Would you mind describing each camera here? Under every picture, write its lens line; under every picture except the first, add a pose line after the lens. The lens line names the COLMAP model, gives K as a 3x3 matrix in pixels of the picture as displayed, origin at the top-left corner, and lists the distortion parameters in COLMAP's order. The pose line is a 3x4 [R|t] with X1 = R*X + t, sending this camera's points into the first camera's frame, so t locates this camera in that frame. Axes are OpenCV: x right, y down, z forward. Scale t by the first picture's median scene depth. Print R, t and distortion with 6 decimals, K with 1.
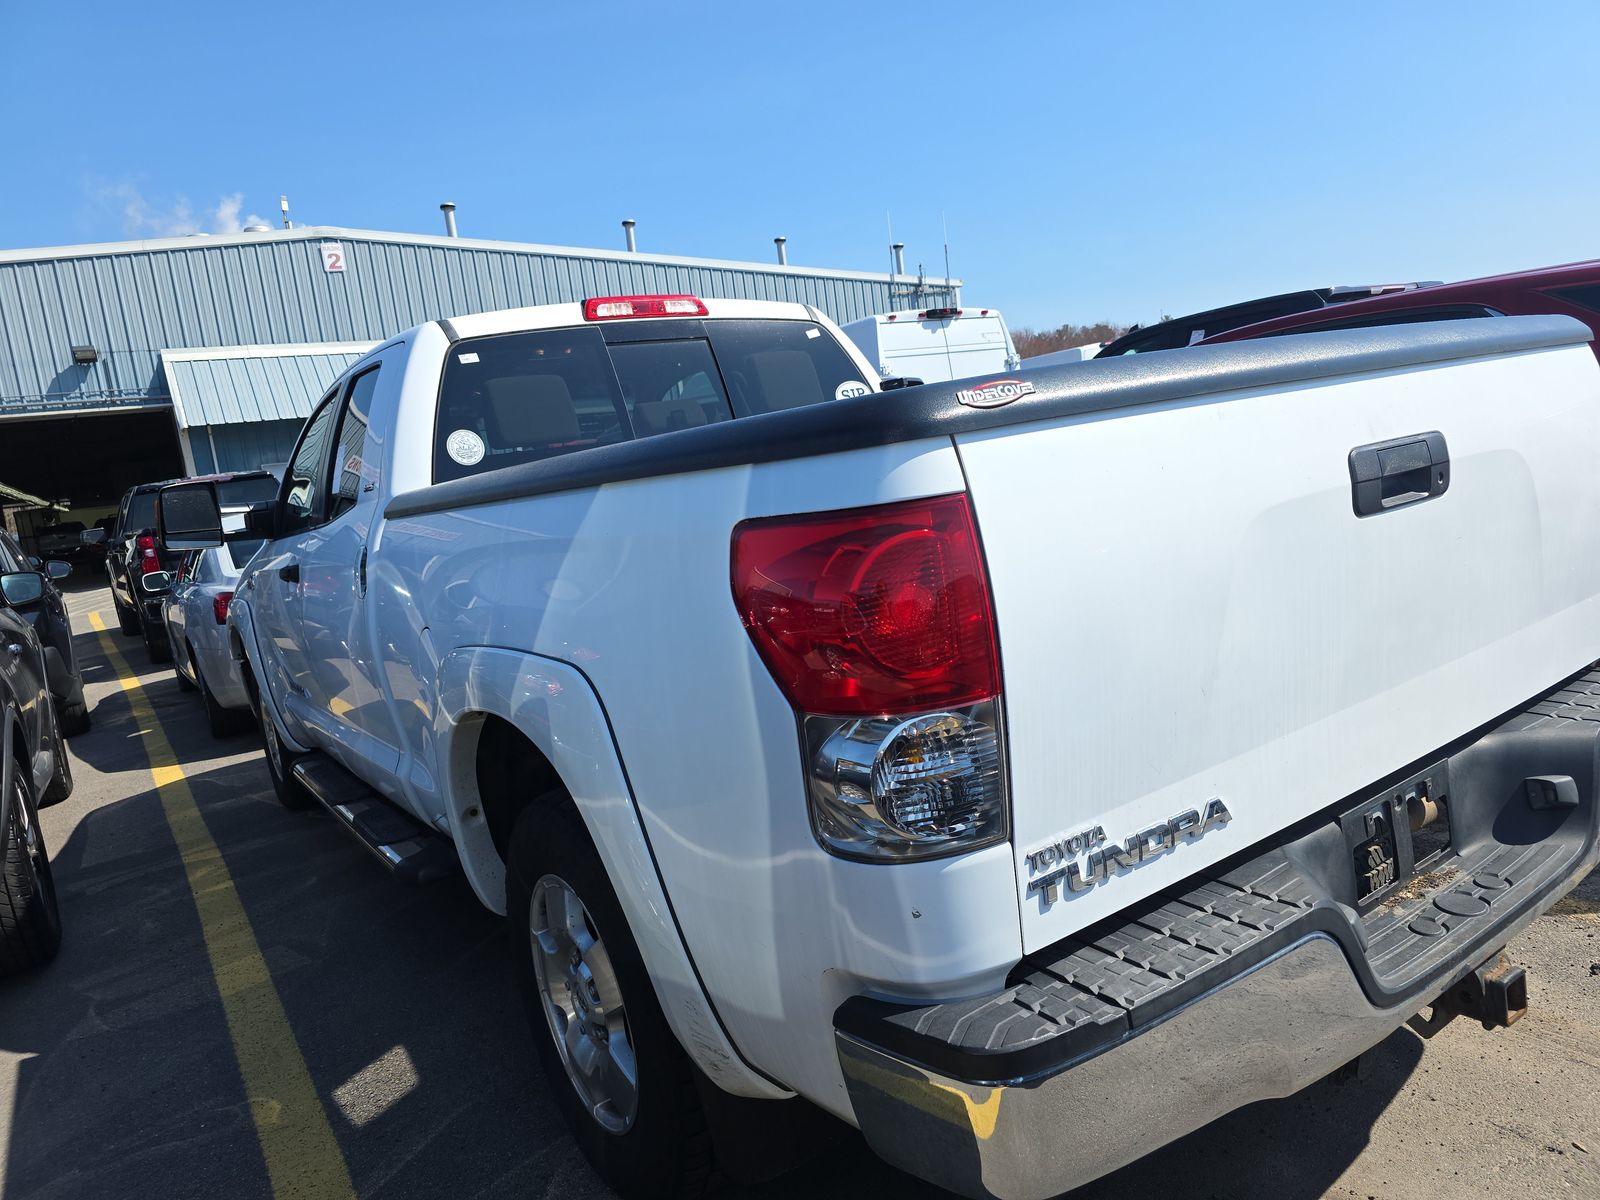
lens RADIAL K [[1066.6, 0, 808.9], [0, 1066.6, 595.4], [0, 0, 1]] dist [0.042444, -0.035085]
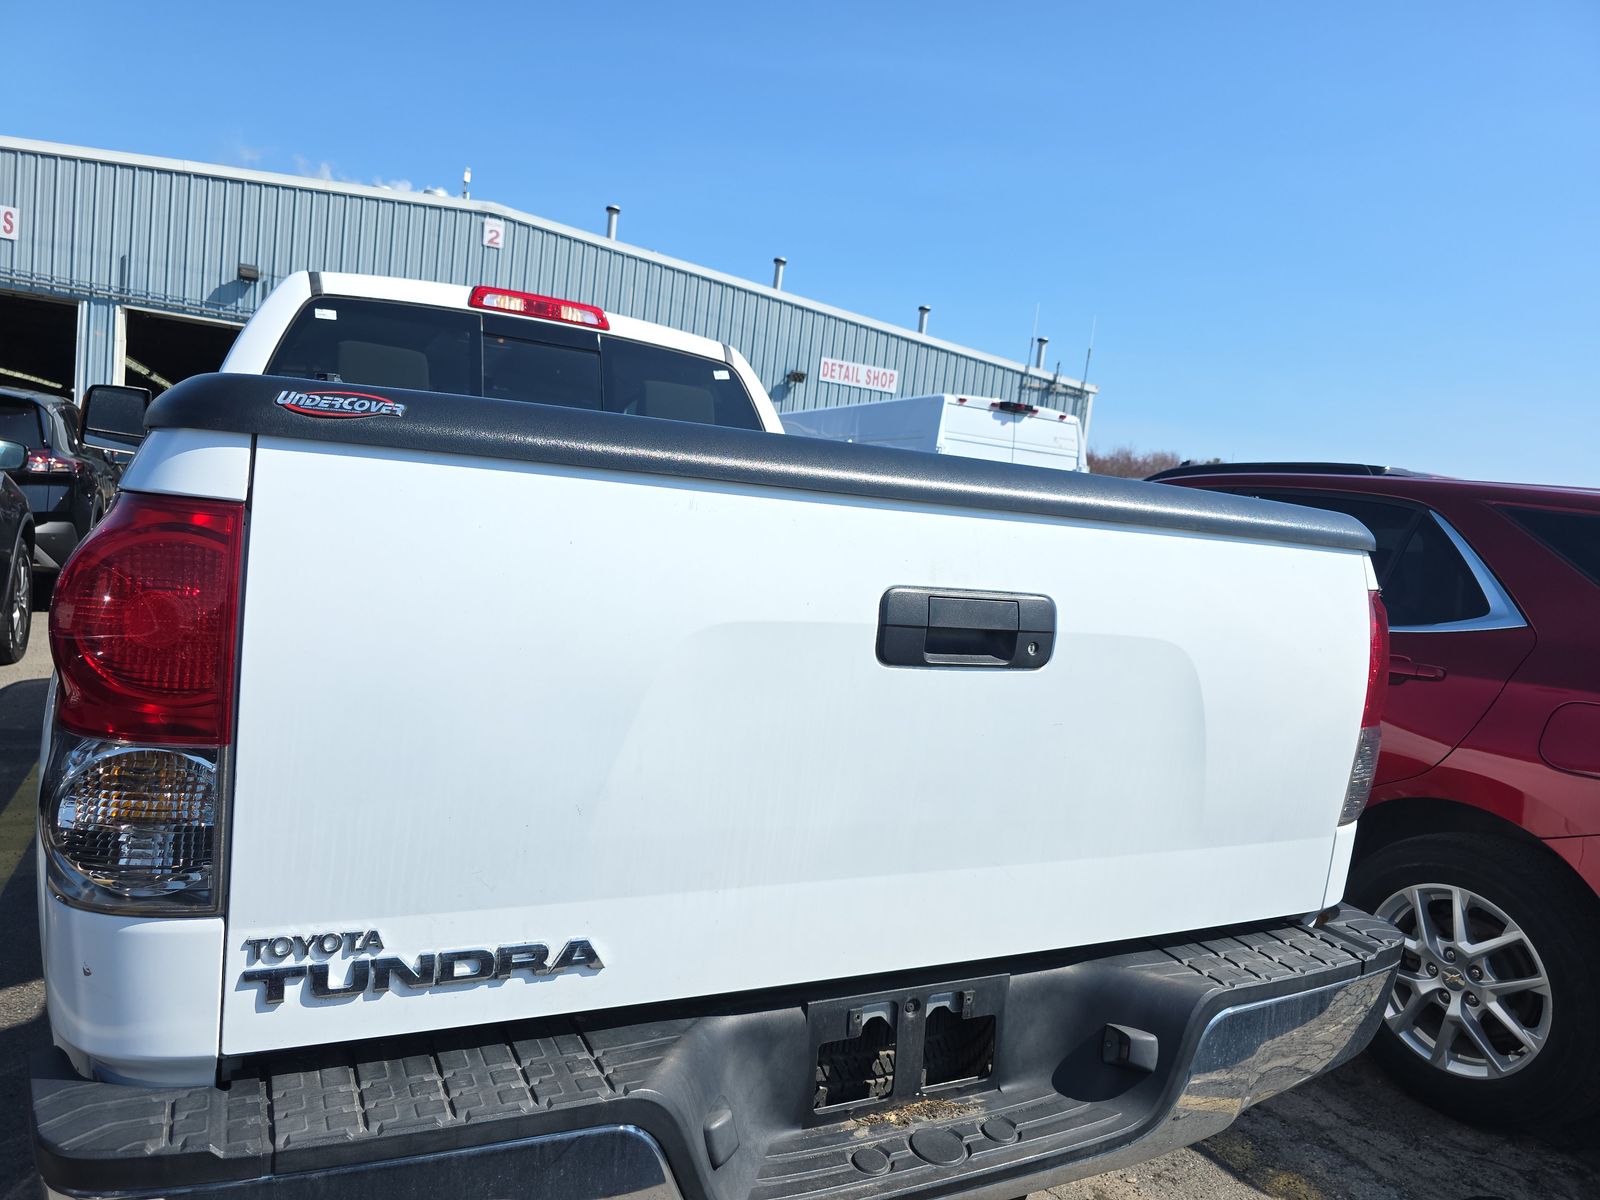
lens RADIAL K [[1067.8, 0, 783.4], [0, 1067.8, 616.8], [0, 0, 1]] dist [0.046174, -0.040112]
pose [[0.964552, 0.241917, -0.105428, 0.209470], [-0.245086, 0.969334, -0.018018, -0.030574], [0.097836, 0.043218, 0.994264, 0.058937]]
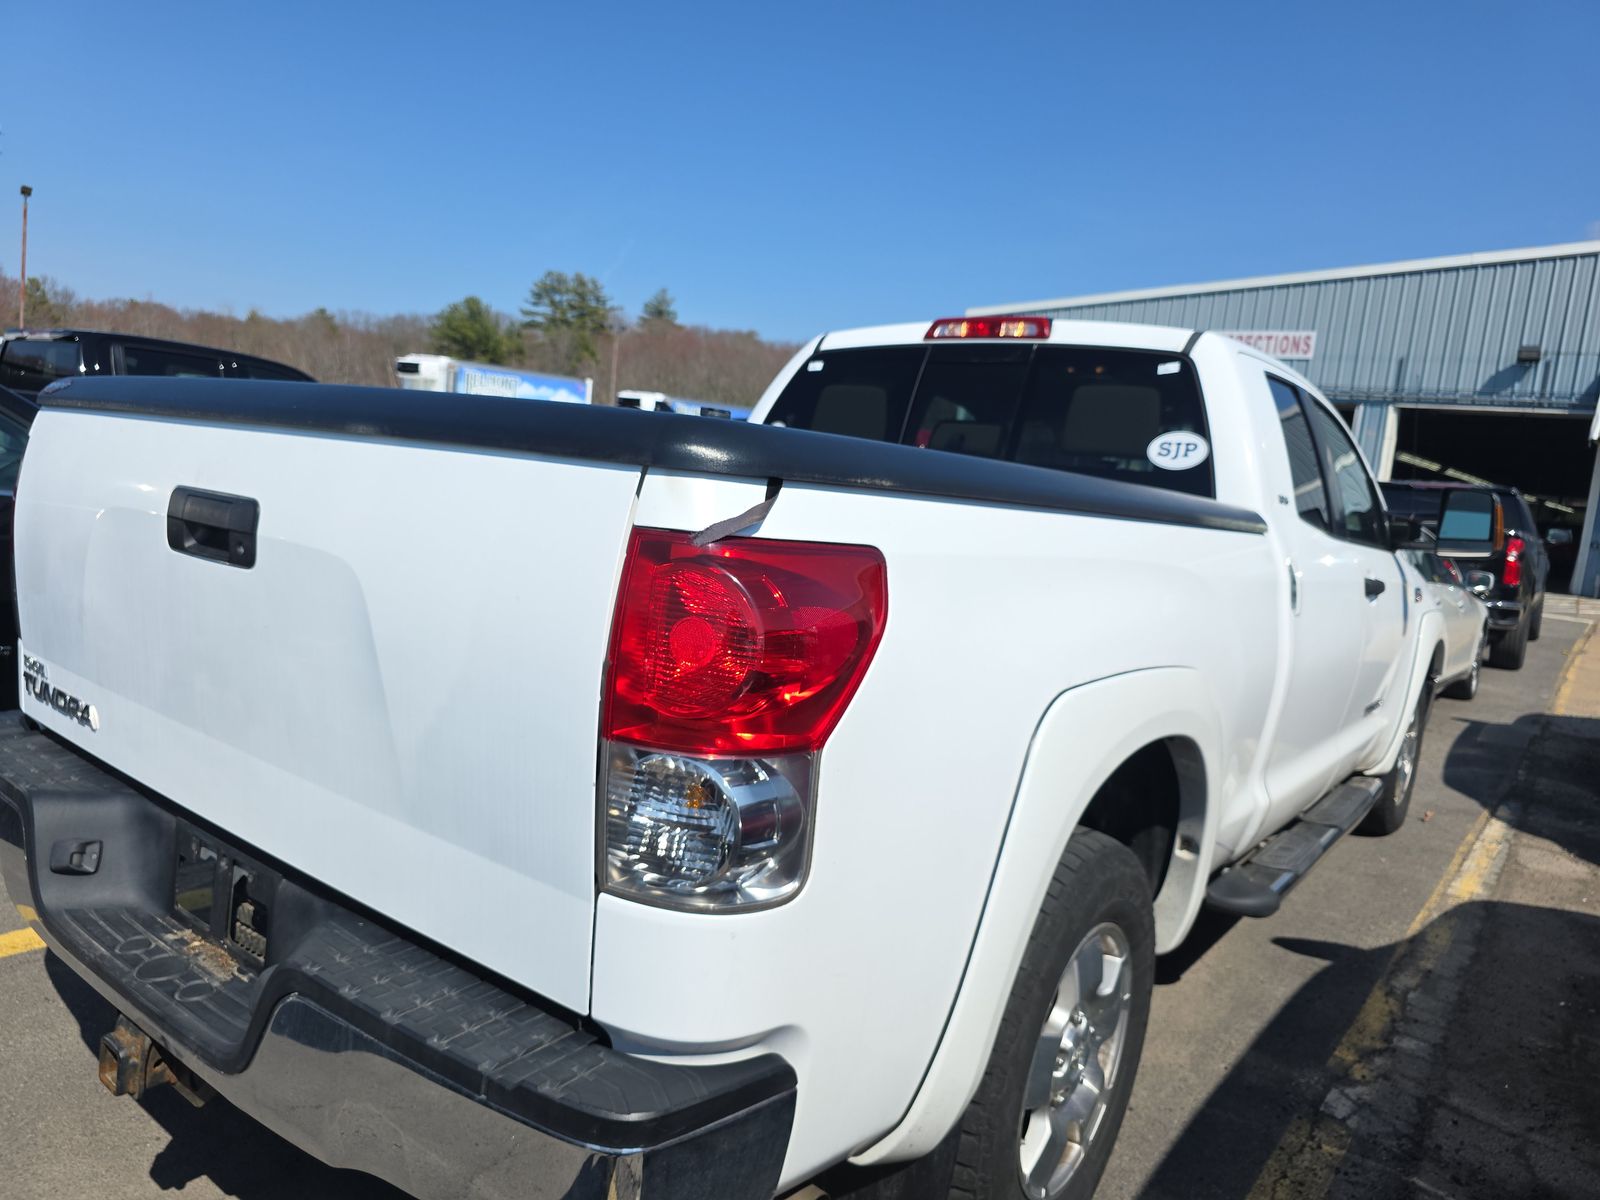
lens RADIAL K [[1066.6, 0, 808.9], [0, 1066.6, 595.4], [0, 0, 1]] dist [0.042444, -0.035085]
pose [[0.300608, 0.266937, -0.915631, 0.697154], [-0.264112, 0.945789, 0.189019, -0.163511], [0.916450, 0.185008, 0.354812, 0.495281]]
